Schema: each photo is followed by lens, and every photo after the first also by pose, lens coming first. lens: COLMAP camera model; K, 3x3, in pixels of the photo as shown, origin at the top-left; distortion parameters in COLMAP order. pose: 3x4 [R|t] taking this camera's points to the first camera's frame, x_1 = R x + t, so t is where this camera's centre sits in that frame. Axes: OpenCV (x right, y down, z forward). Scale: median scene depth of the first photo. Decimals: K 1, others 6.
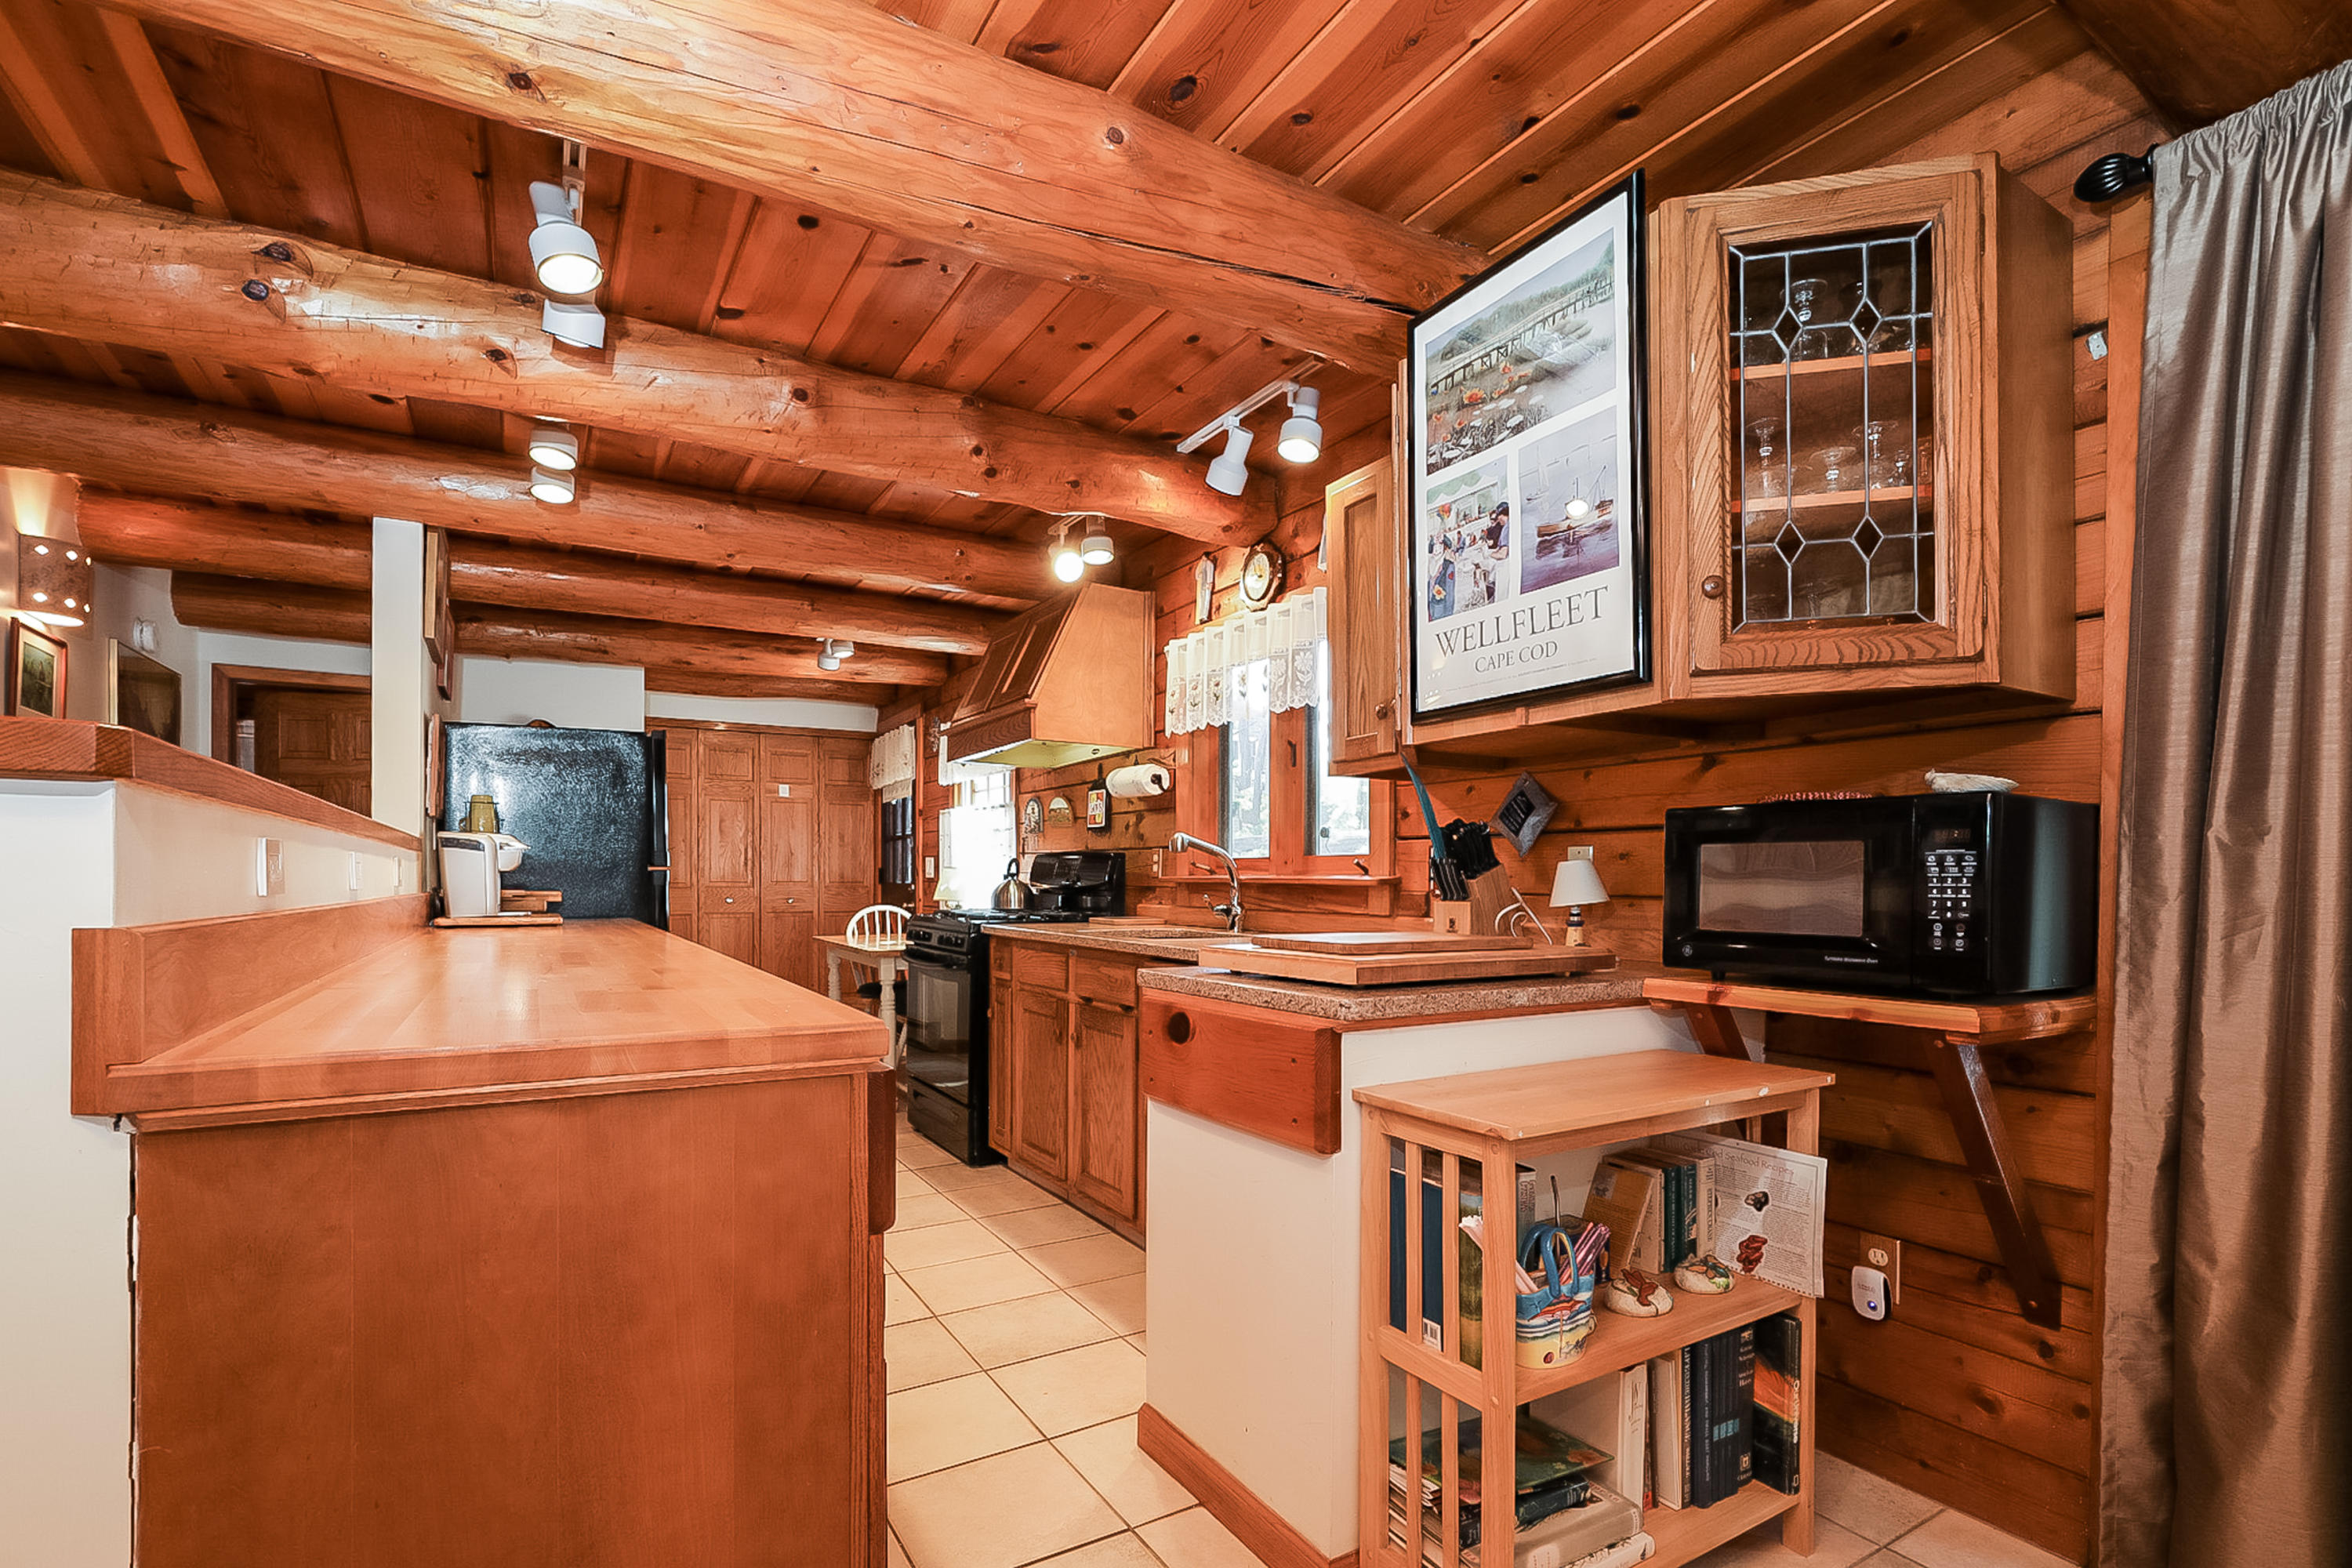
lens RADIAL K [[1072.3, 0, 1194.2], [0, 1072.3, 884.7], [0, 0, 1]] dist [-0.006922, 0.001065]
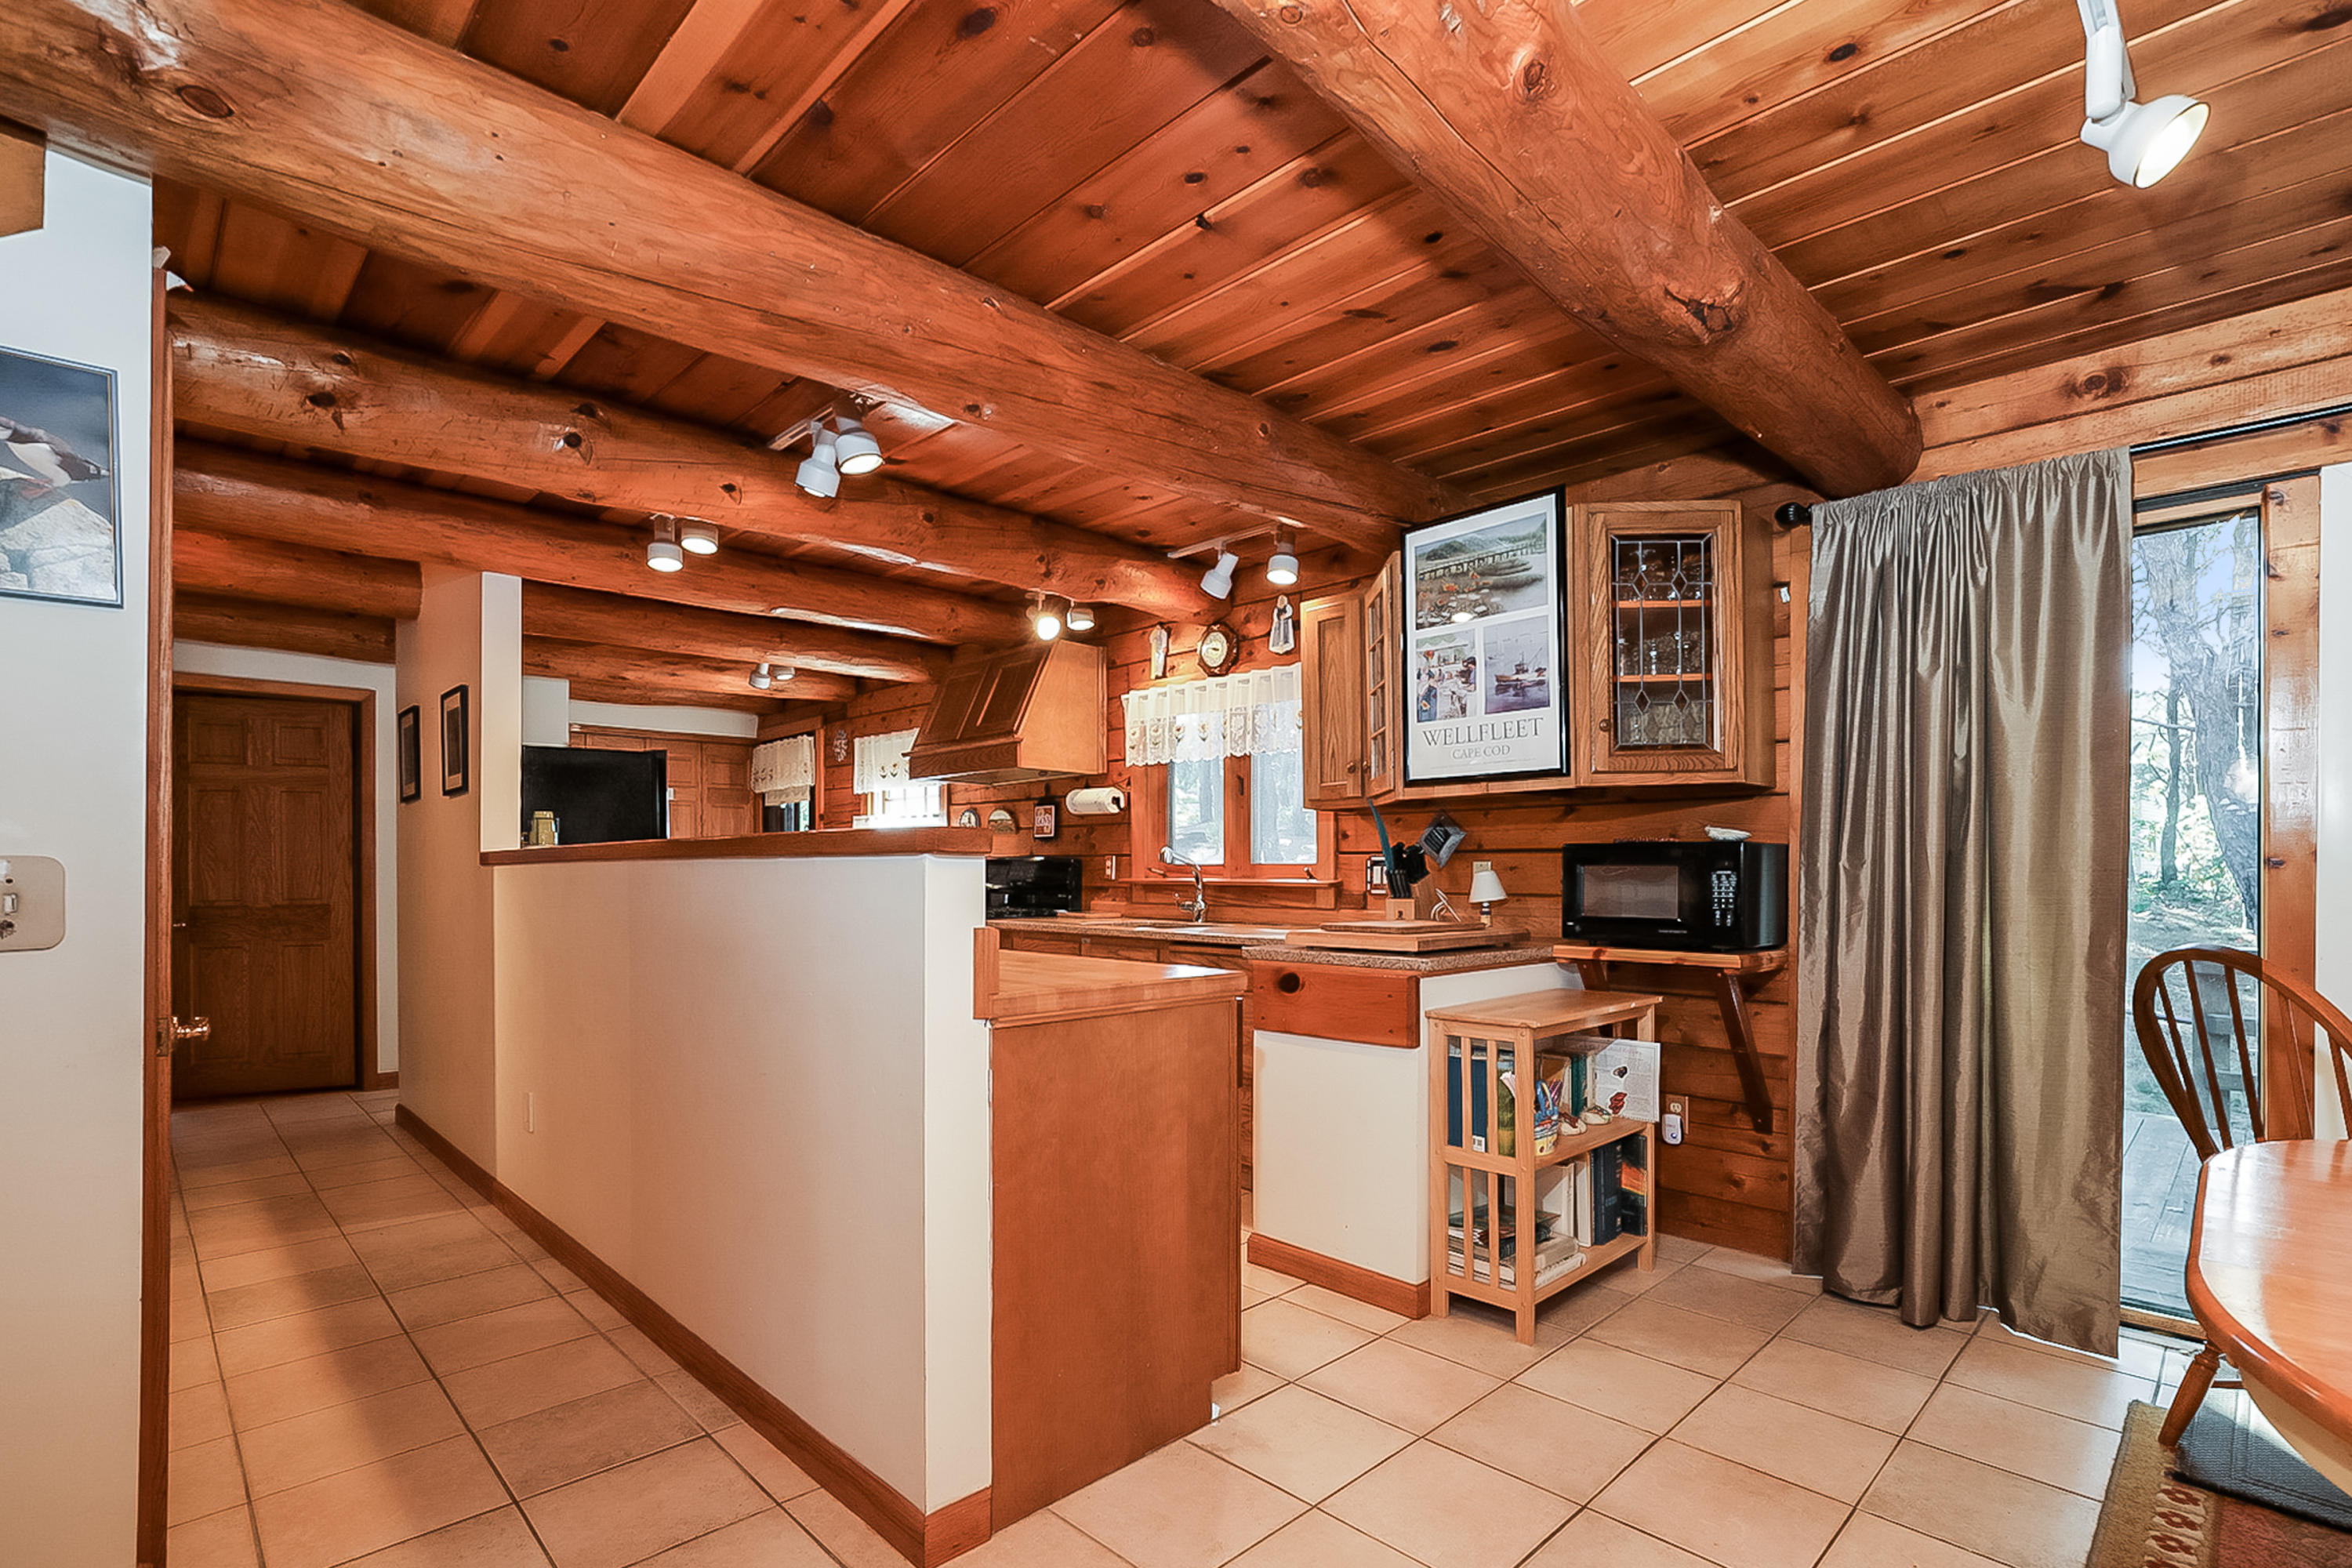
lens RADIAL K [[1089.4, 0, 1180.4], [0, 1089.4, 866.6], [0, 0, 1]] dist [-0.002516, -0.000074]
pose [[0.974271, -0.004348, 0.225338, -0.516276], [0.006019, 0.999959, -0.006729, -0.027157], [-0.225299, 0.007912, 0.974257, -0.512673]]
